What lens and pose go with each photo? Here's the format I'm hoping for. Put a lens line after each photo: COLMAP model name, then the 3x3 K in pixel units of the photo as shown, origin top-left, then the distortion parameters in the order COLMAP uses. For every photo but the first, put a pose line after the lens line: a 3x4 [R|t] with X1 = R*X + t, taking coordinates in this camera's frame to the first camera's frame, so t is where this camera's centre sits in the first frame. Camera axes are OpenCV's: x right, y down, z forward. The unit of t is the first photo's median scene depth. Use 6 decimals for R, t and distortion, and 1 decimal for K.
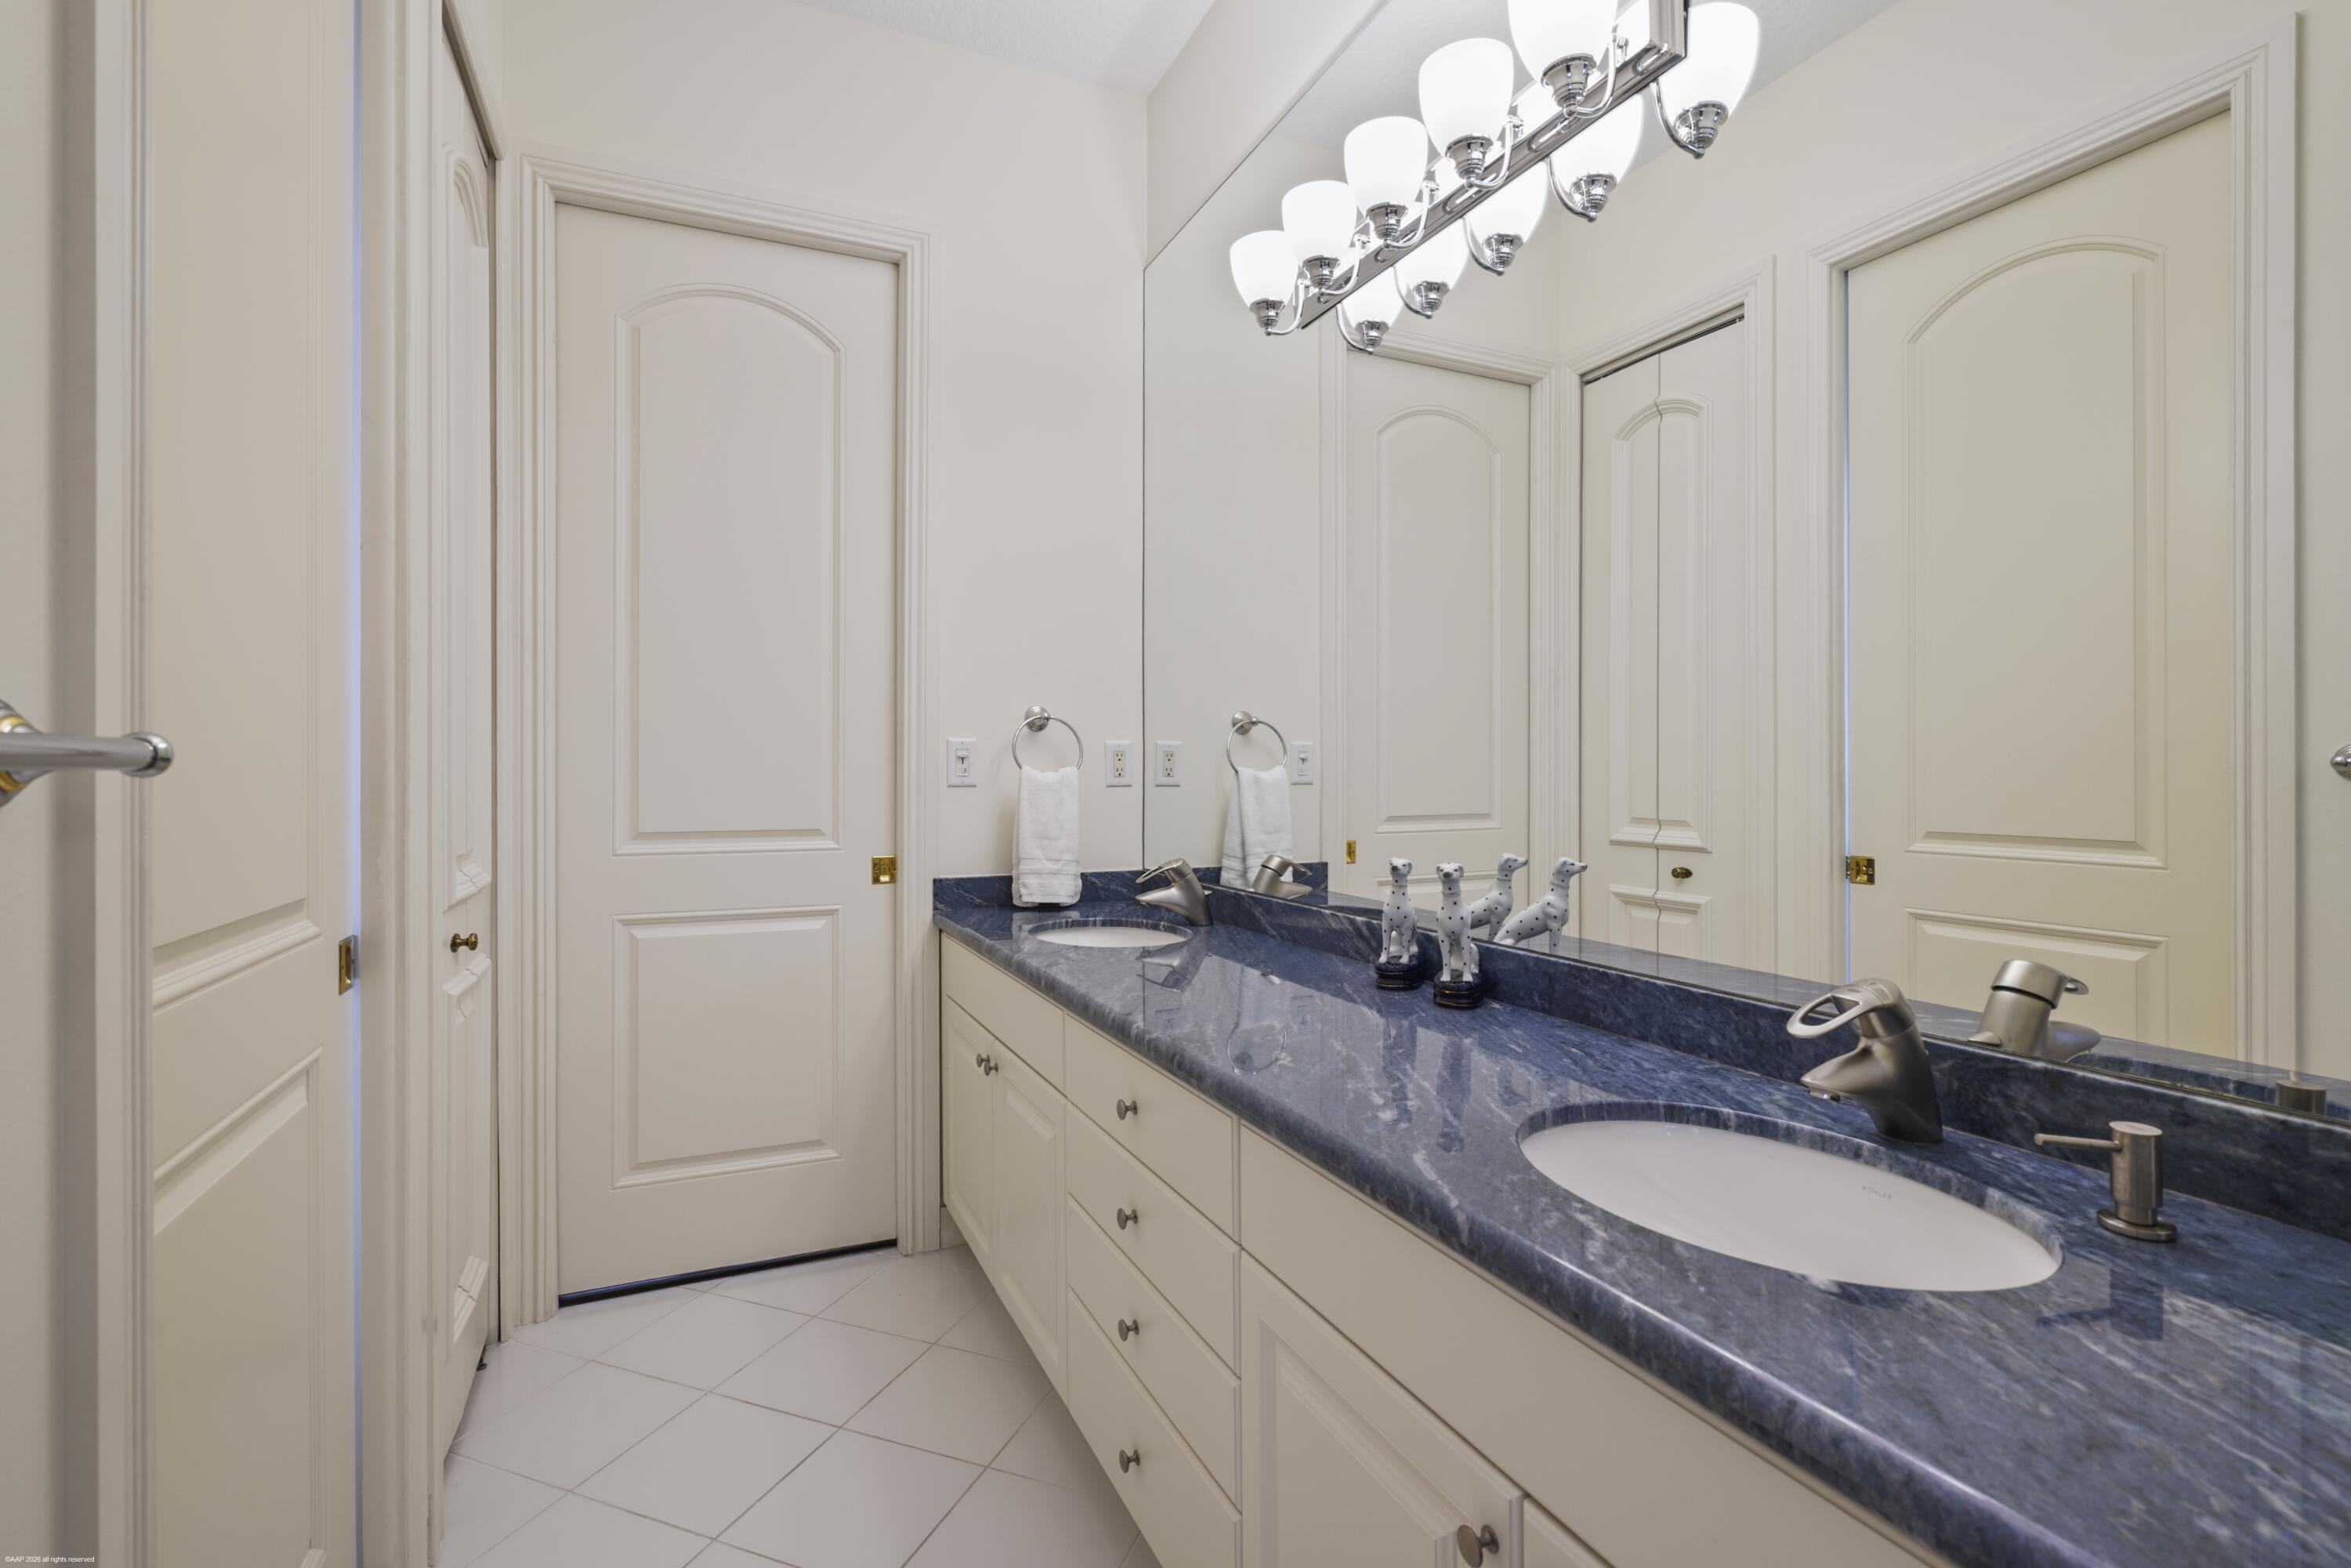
lens RADIAL K [[1070.6, 0, 1165.2], [0, 1070.6, 758.8], [0, 0, 1]] dist [-0.001709, 0.000309]
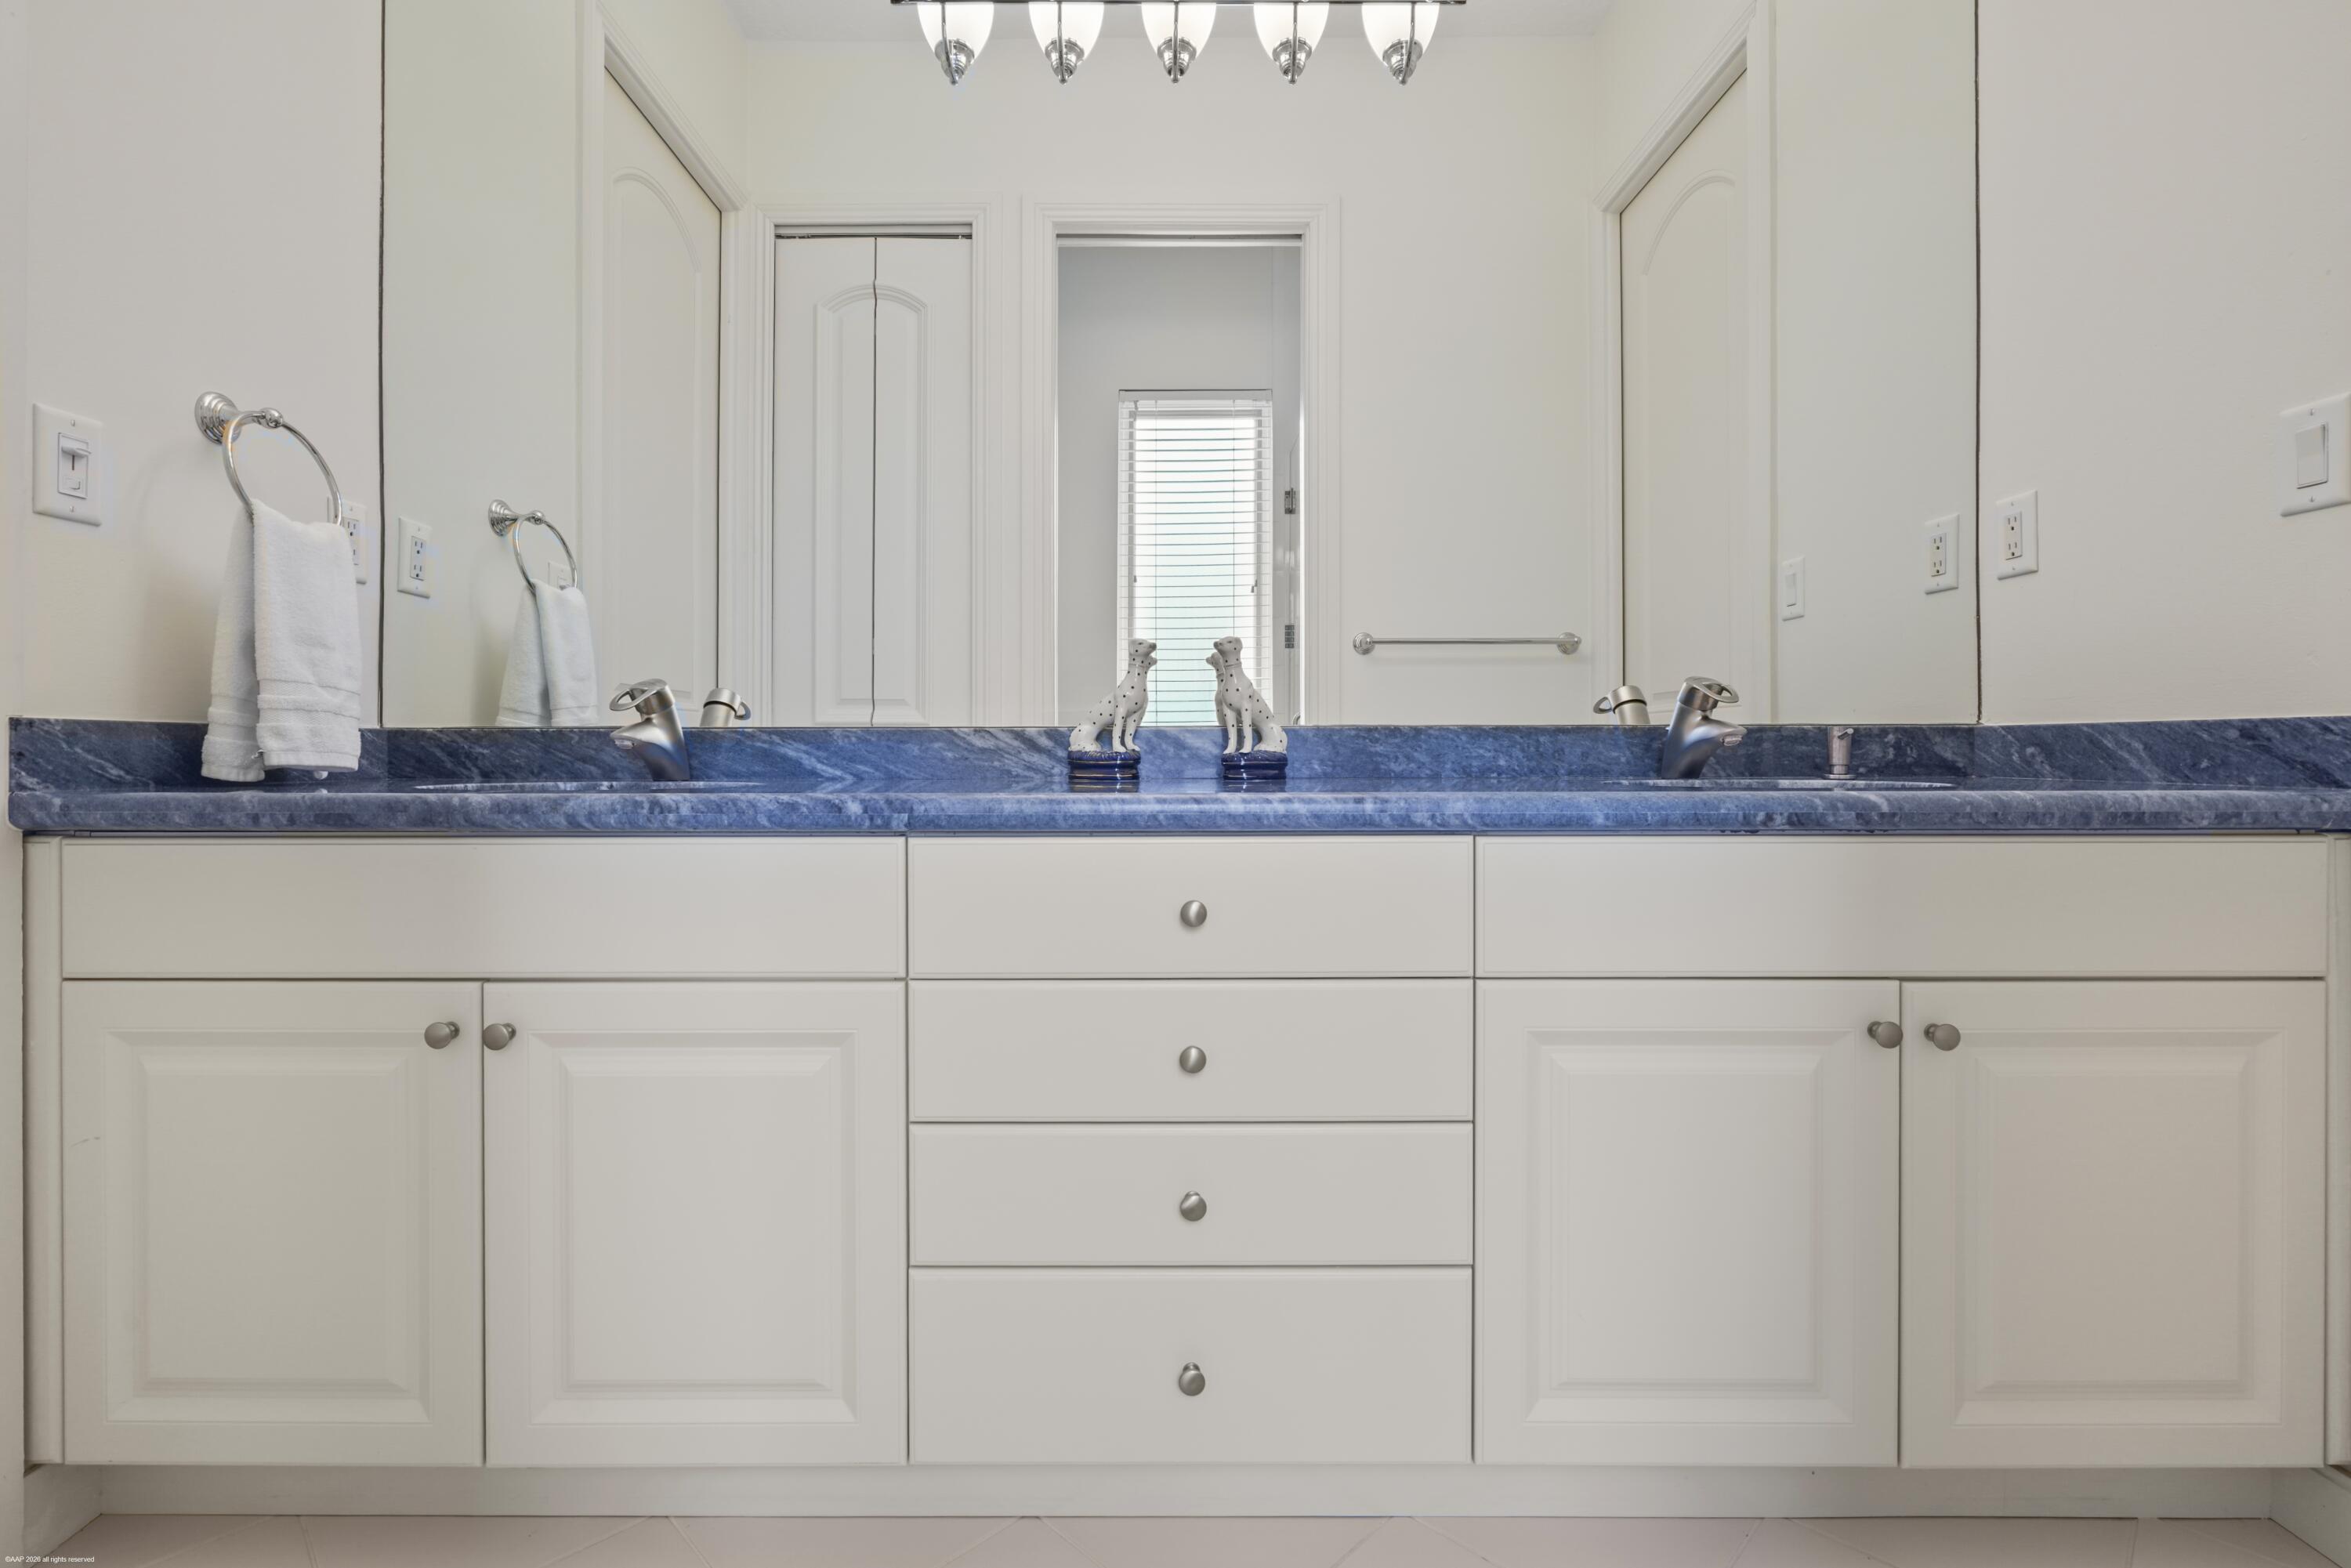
lens RADIAL K [[1070.6, 0, 1165.2], [0, 1070.6, 758.8], [0, 0, 1]] dist [-0.001709, 0.000309]
pose [[0.413549, -0.005288, 0.910466, -0.415655], [-0.010405, 0.999890, 0.010534, 0.119207], [-0.910422, -0.013830, 0.413449, 0.395876]]
